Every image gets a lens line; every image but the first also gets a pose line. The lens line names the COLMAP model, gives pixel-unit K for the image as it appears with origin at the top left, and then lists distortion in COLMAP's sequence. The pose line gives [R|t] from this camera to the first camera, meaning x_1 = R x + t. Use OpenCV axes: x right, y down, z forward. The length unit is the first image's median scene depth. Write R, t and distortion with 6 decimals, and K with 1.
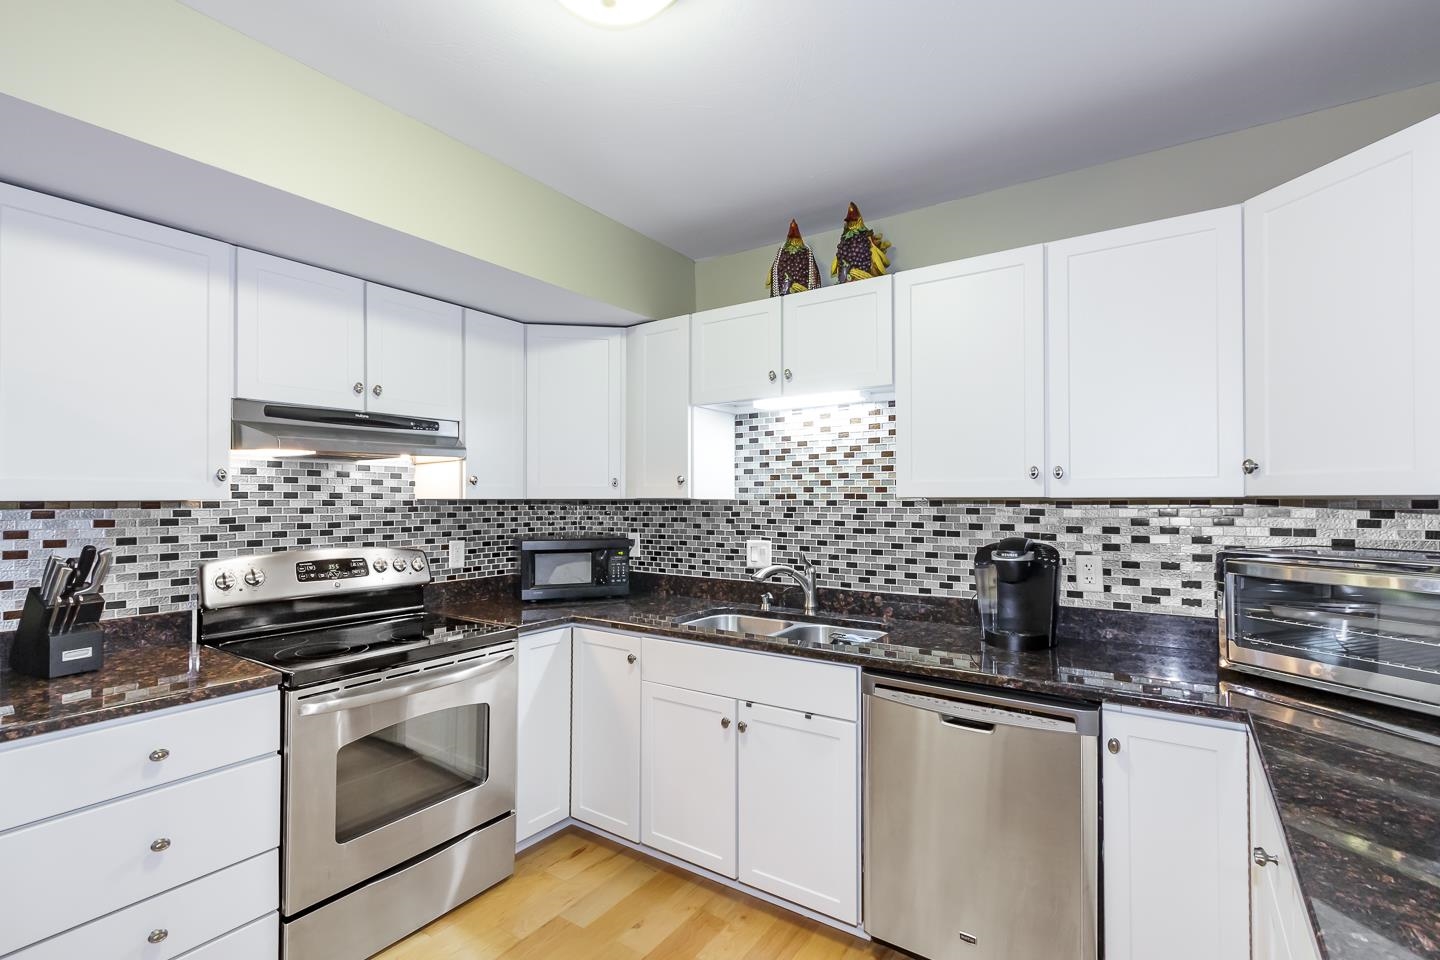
lens RADIAL K [[658.7, 0, 727.6], [0, 658.7, 490.8], [0, 0, 1]] dist [0.001031, -0.000666]
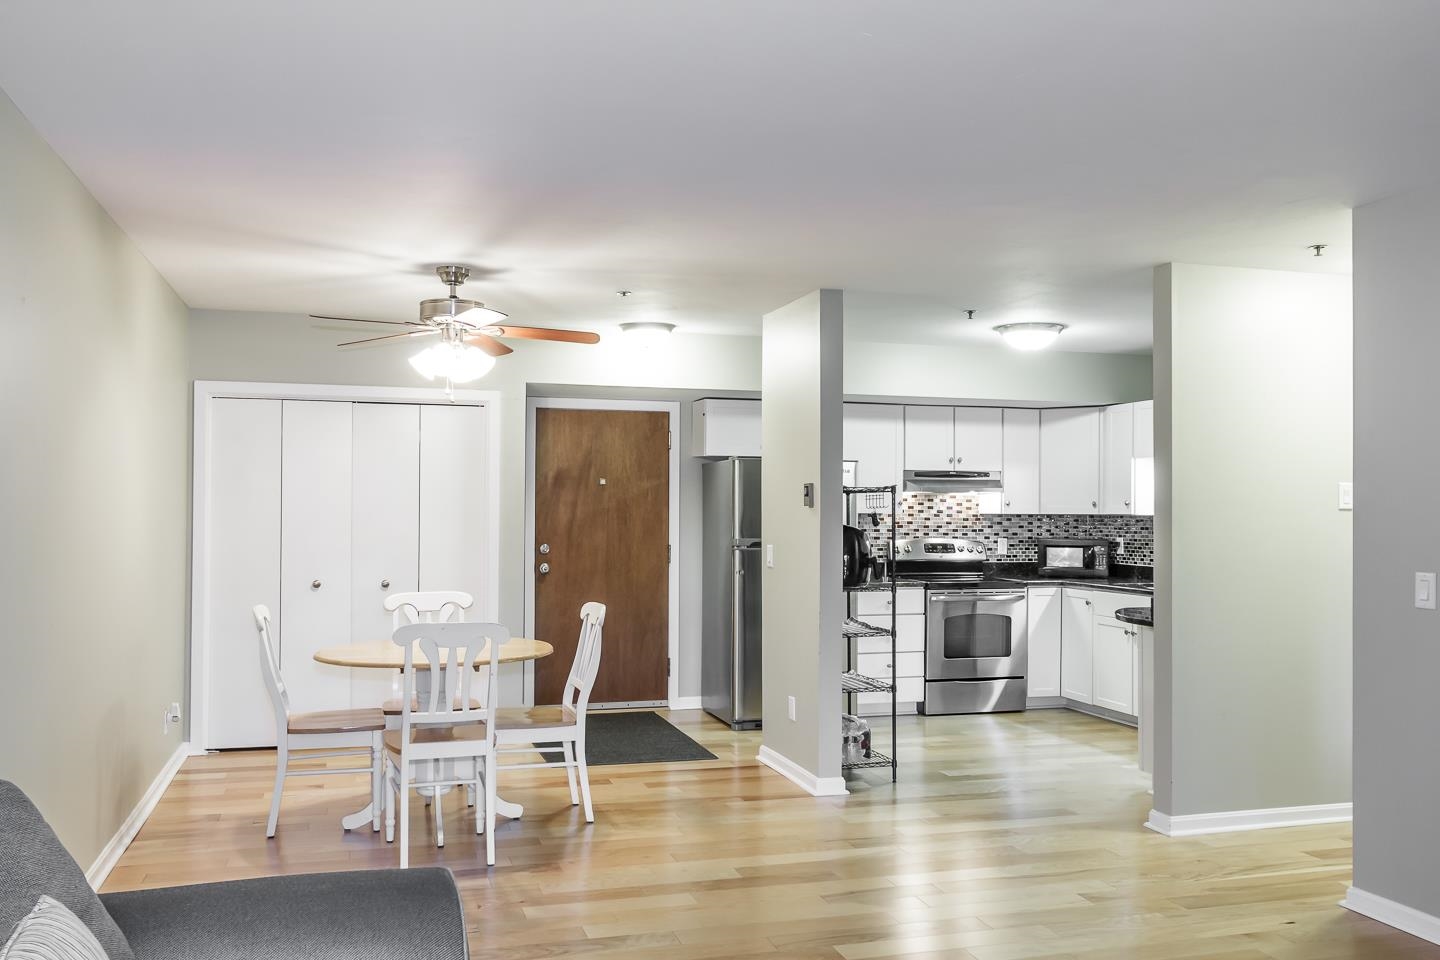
lens RADIAL K [[1195.6, 0, 665.5], [0, 1195.6, 499.0], [0, 0, 1]] dist [0.033091, -0.000691]
pose [[0.745268, -0.000130, -0.666765, 1.109074], [0.000931, 0.999999, 0.000846, -0.031899], [0.666765, -0.001251, 0.745267, -2.082472]]
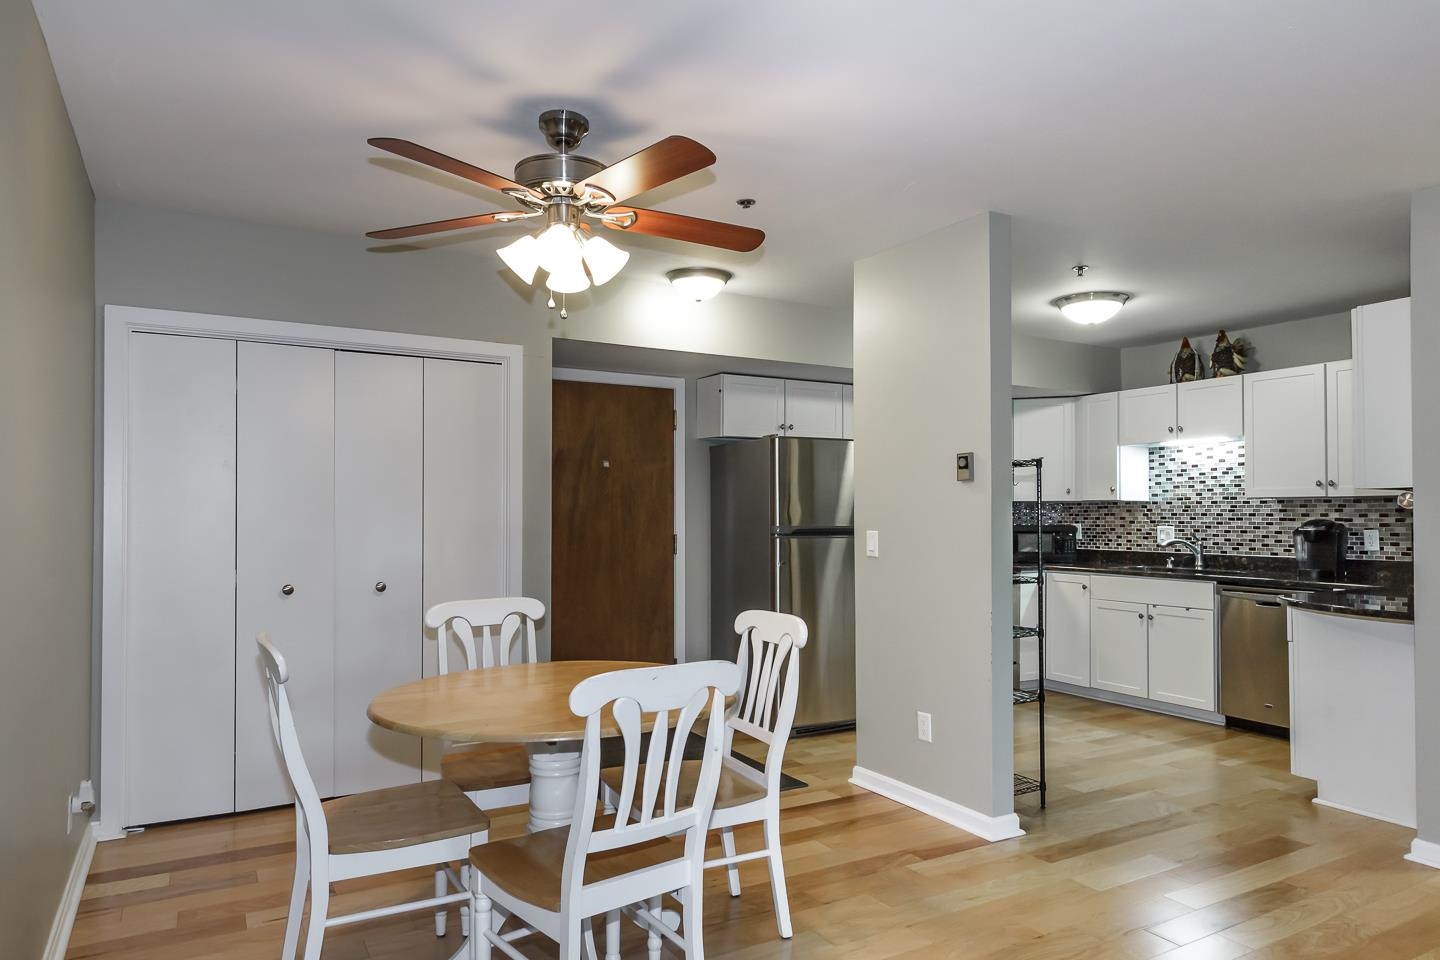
lens RADIAL K [[903.5, 0, 686.9], [0, 903.5, 503.7], [0, 0, 1]] dist [-0.002271, -0.004495]
pose [[0.885105, -0.003870, -0.465376, 0.042584], [0.003862, 0.999992, -0.000970, 0.019302], [0.465376, -0.000939, 0.885112, -1.627416]]
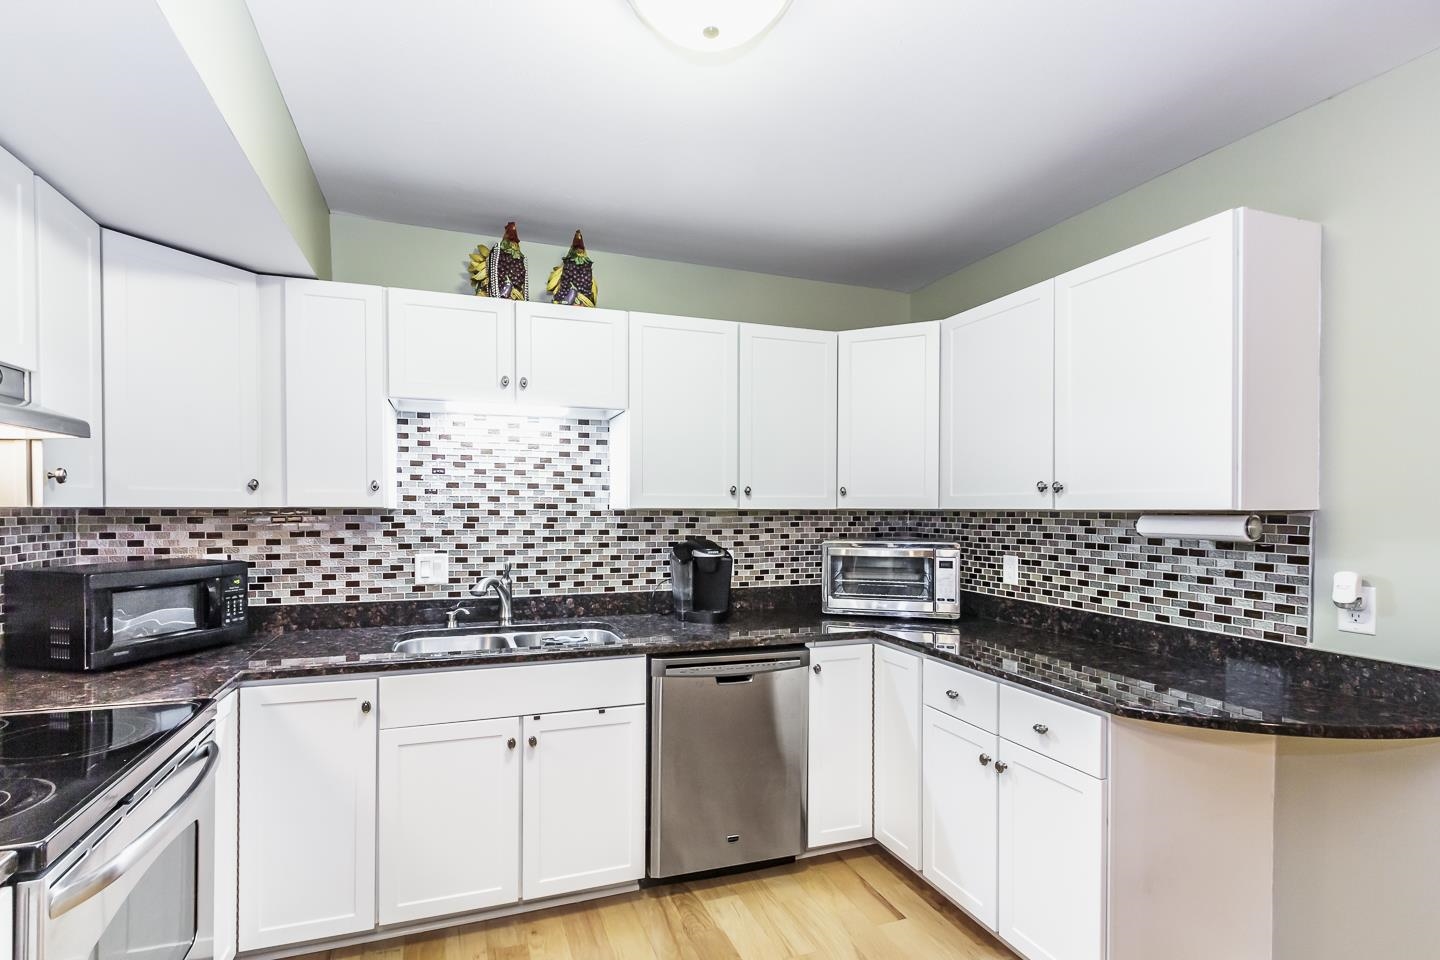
lens RADIAL K [[665.3, 0, 670.2], [0, 665.3, 512.3], [0, 0, 1]] dist [0.000496, 0.000109]
pose [[0.606578, -0.000358, 0.795024, -0.527732], [-0.015153, 0.999813, 0.012012, 0.002220], [-0.794879, -0.019334, 0.606459, 0.201363]]
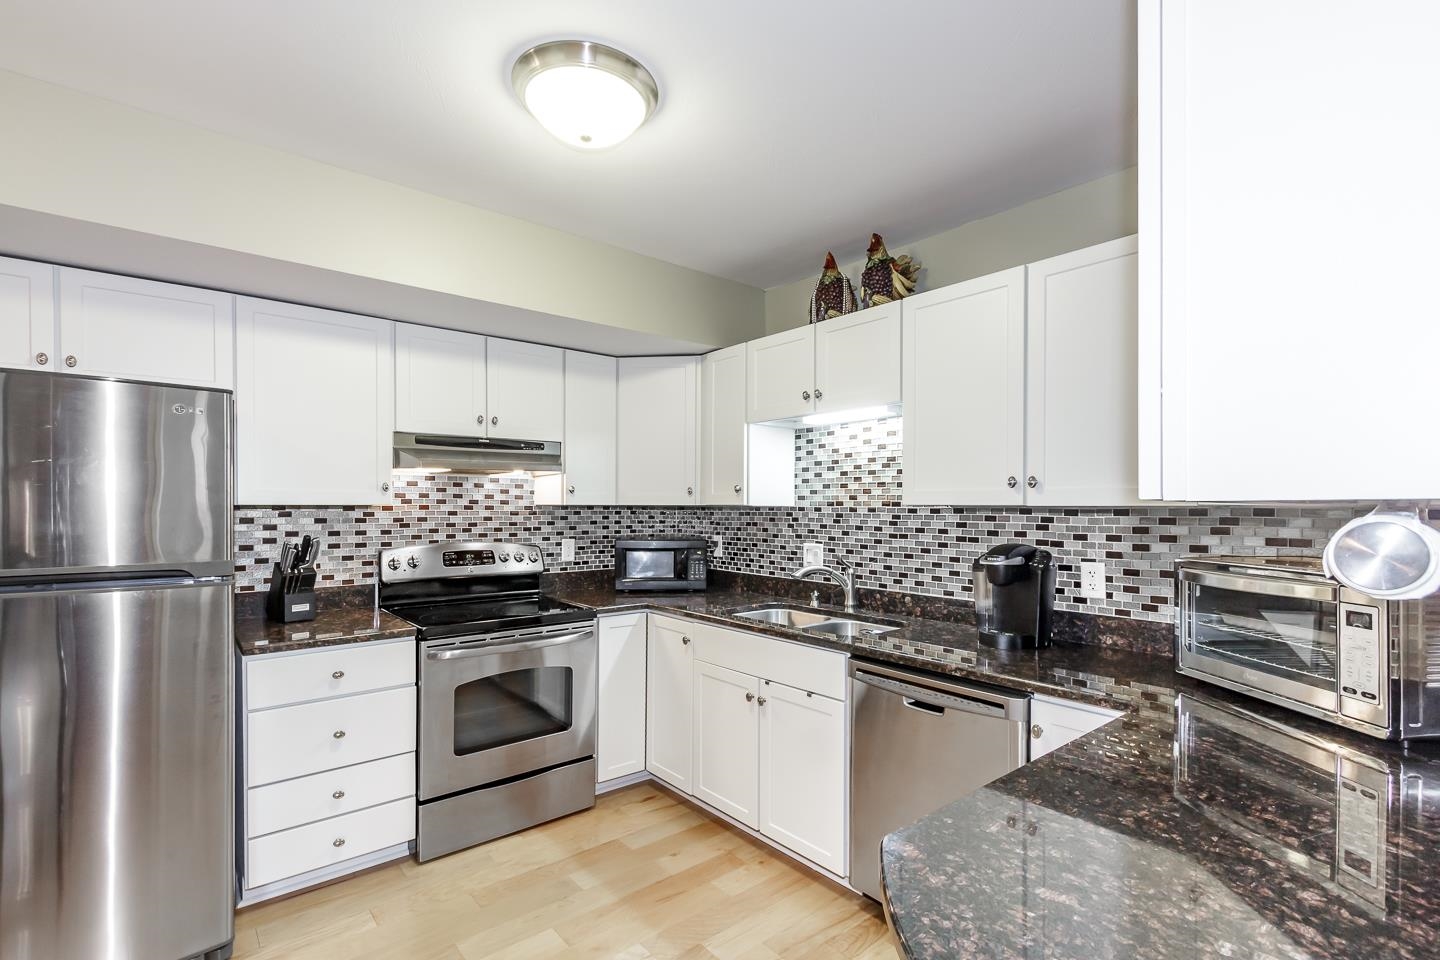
lens RADIAL K [[674.3, 0, 726.2], [0, 674.3, 508.9], [0, 0, 1]] dist [0.001726, 0.000235]
pose [[0.960872, 0.005680, -0.276935, 0.240594], [-0.000916, 0.999849, 0.017329, -0.002157], [0.276992, -0.016397, 0.960732, -0.132011]]
